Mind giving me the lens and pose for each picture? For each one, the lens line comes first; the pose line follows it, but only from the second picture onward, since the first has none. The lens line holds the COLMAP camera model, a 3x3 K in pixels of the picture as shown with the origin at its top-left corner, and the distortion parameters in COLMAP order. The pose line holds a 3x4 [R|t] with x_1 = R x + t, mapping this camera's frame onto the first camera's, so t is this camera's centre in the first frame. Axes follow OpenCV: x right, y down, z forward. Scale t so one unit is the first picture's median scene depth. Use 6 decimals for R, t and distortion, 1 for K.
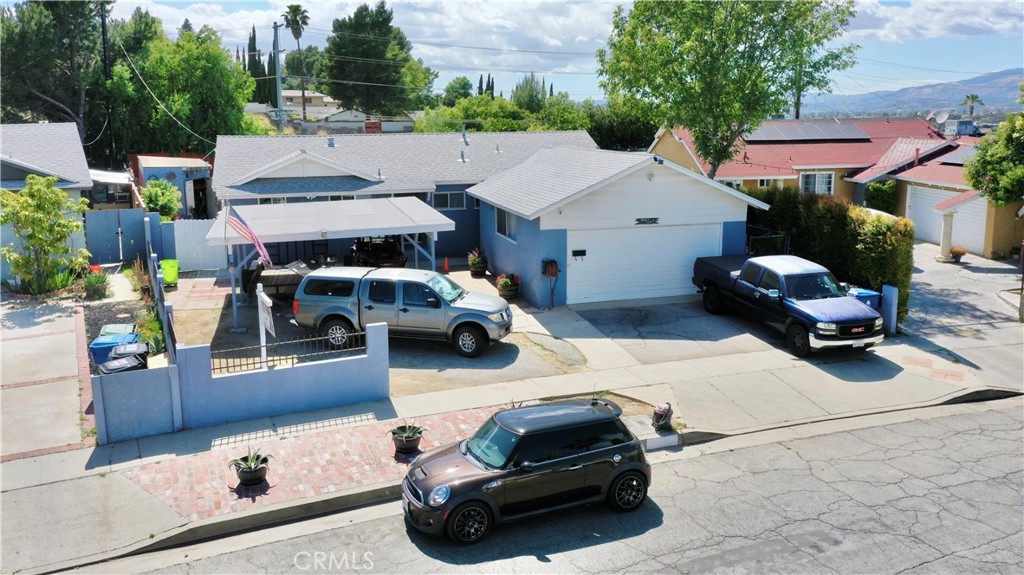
lens RADIAL K [[773.4, 0, 518.1], [0, 773.4, 256.1], [0, 0, 1]] dist [-0.014157, 0.007549]
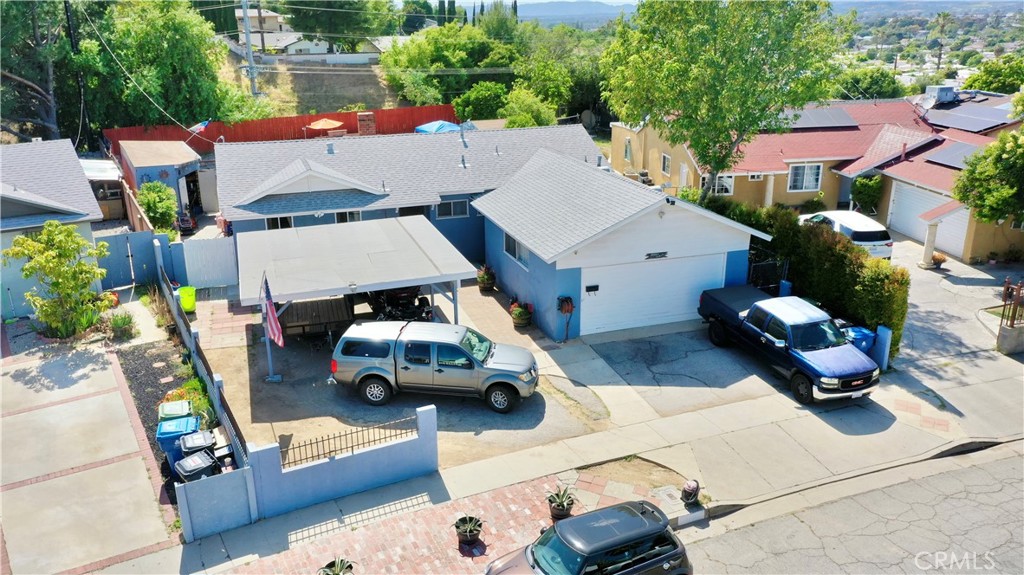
lens RADIAL K [[773.4, 0, 510.9], [0, 773.4, 290.5], [0, 0, 1]] dist [-0.014157, 0.007549]
pose [[0.998910, -0.017733, 0.043180, -0.083662], [0.010272, 0.985863, 0.167237, -0.194506], [-0.045535, -0.166612, 0.984971, -0.028616]]
